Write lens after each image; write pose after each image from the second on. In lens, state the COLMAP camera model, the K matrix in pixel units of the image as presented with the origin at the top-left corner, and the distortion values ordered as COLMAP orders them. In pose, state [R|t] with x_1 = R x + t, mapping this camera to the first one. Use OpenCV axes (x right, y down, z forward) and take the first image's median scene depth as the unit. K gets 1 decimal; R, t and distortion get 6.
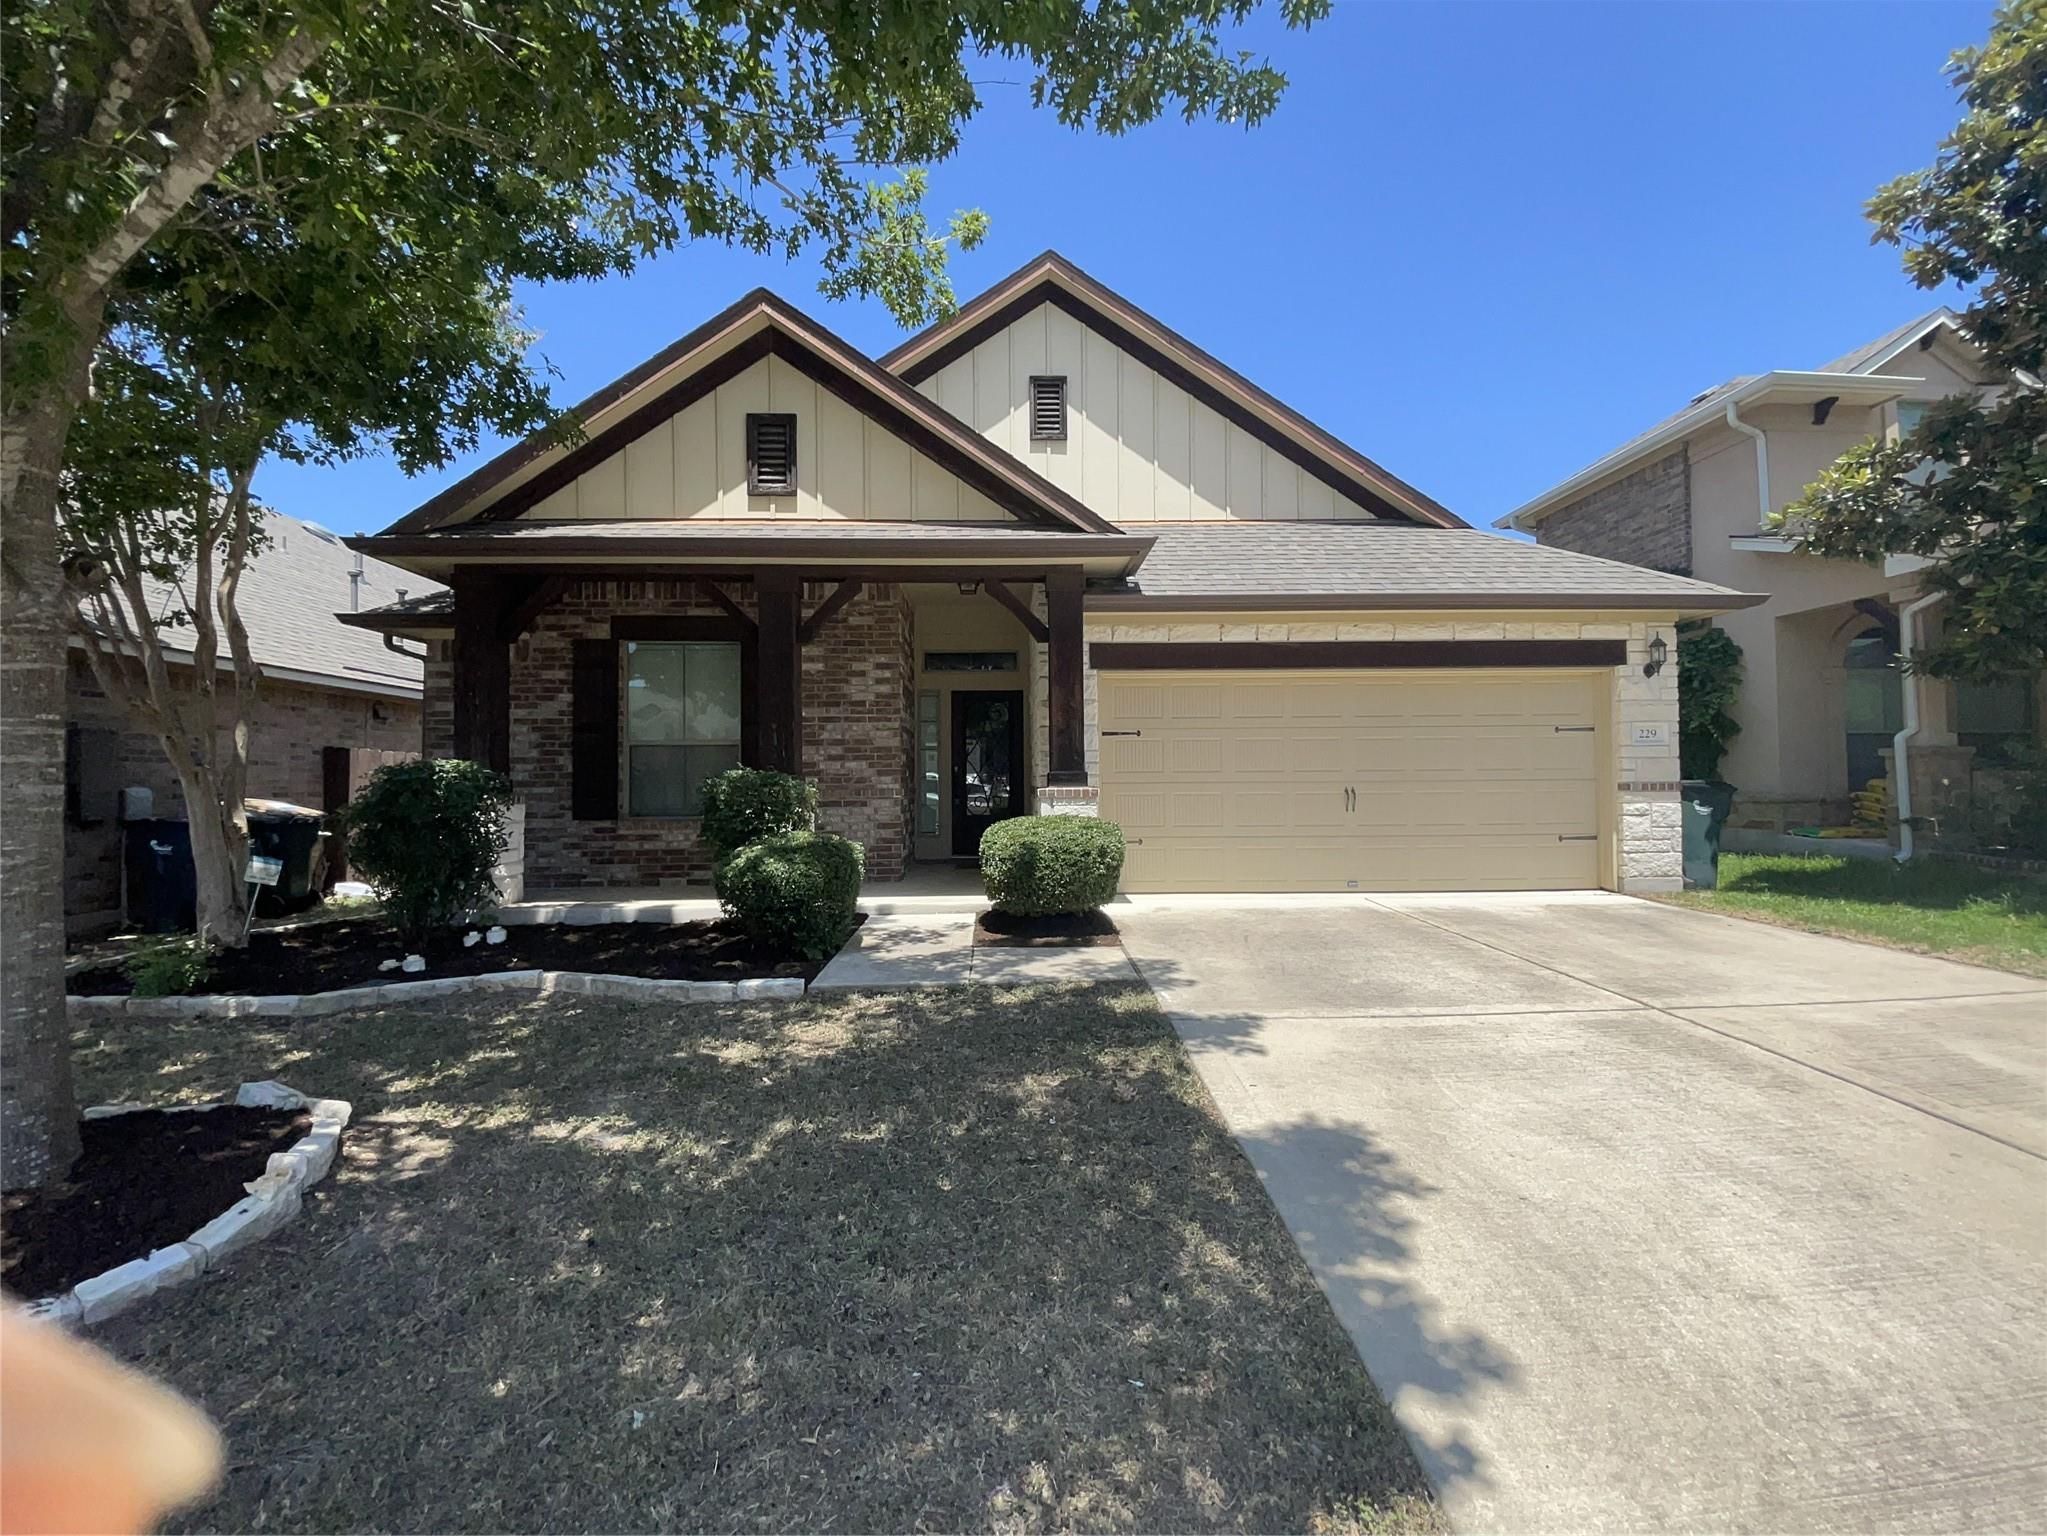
lens RADIAL K [[853.5, 0, 1023.5], [0, 853.5, 768.0], [0, 0, 1]] dist [0.022089, -0.000261]
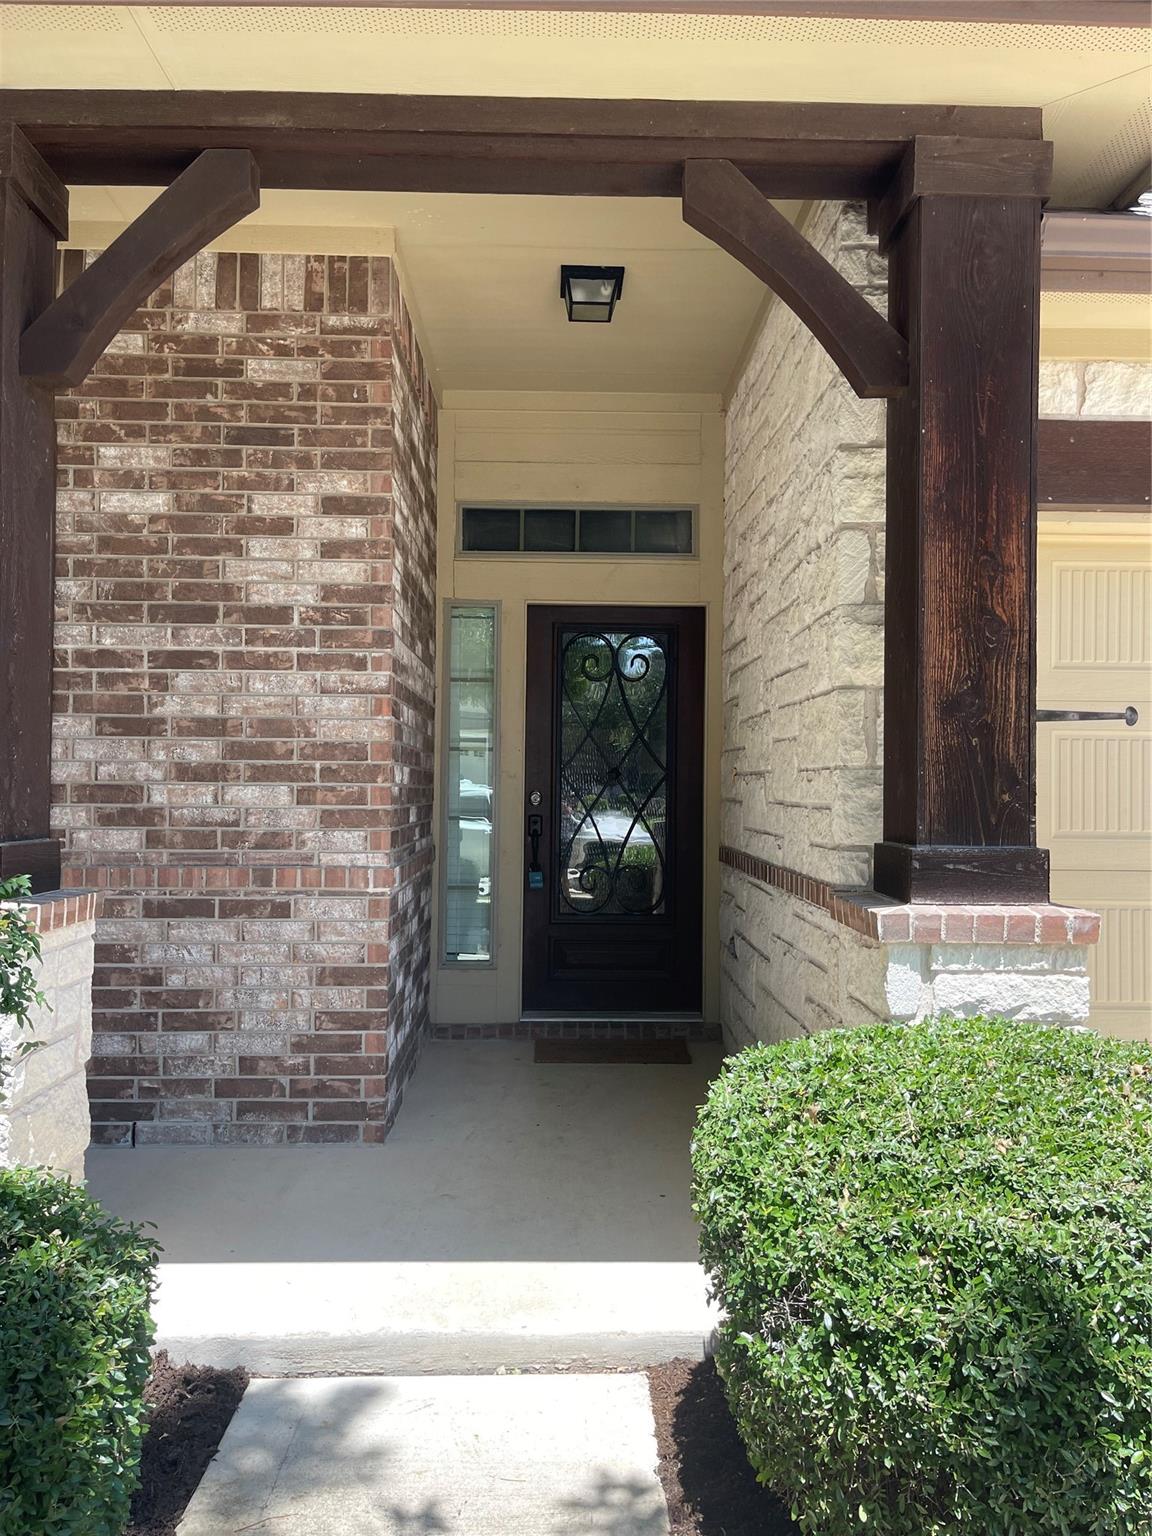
lens RADIAL K [[1169.9, 0, 576.0], [0, 1169.9, 768.0], [0, 0, 1]] dist [0.010004, 0.001354]
pose [[0.999794, 0.018227, -0.008968, -0.066229], [-0.018199, 0.999829, 0.003235, -0.018107], [0.009025, -0.003072, 0.999955, 0.536459]]
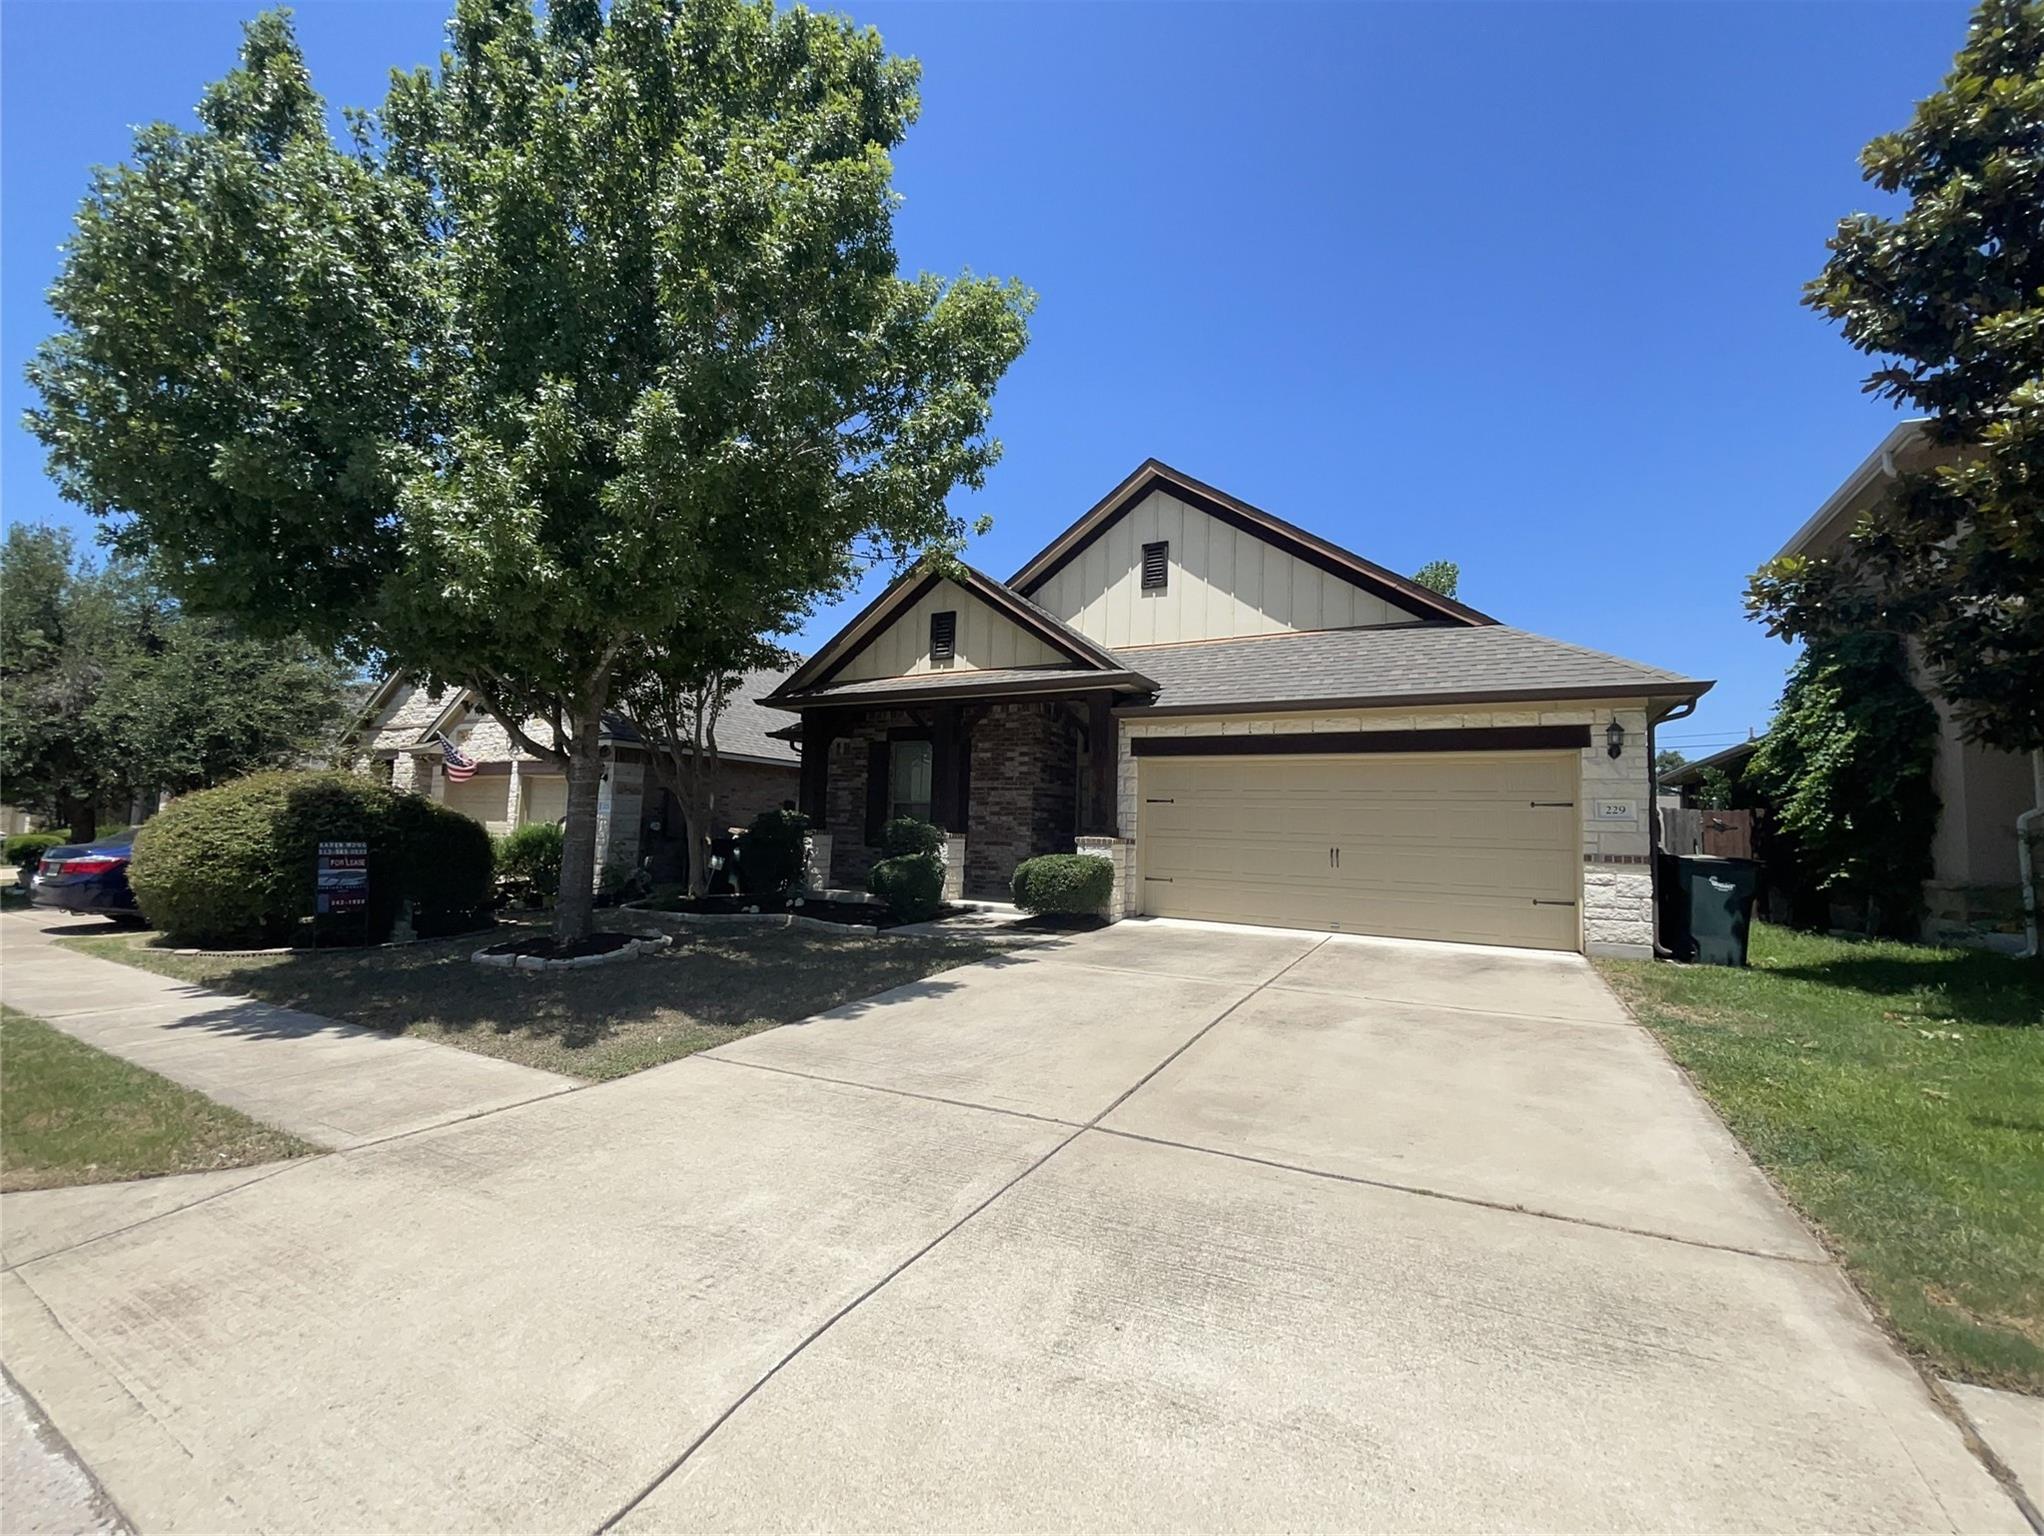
lens RADIAL K [[852.3, 0, 1022.0], [0, 852.3, 768.0], [0, 0, 1]] dist [0.022089, -0.000261]
pose [[0.856179, -0.003507, -0.516667, 0.624359], [-0.026981, 0.998309, -0.051488, -0.016092], [0.515974, 0.058023, 0.854637, -0.307075]]
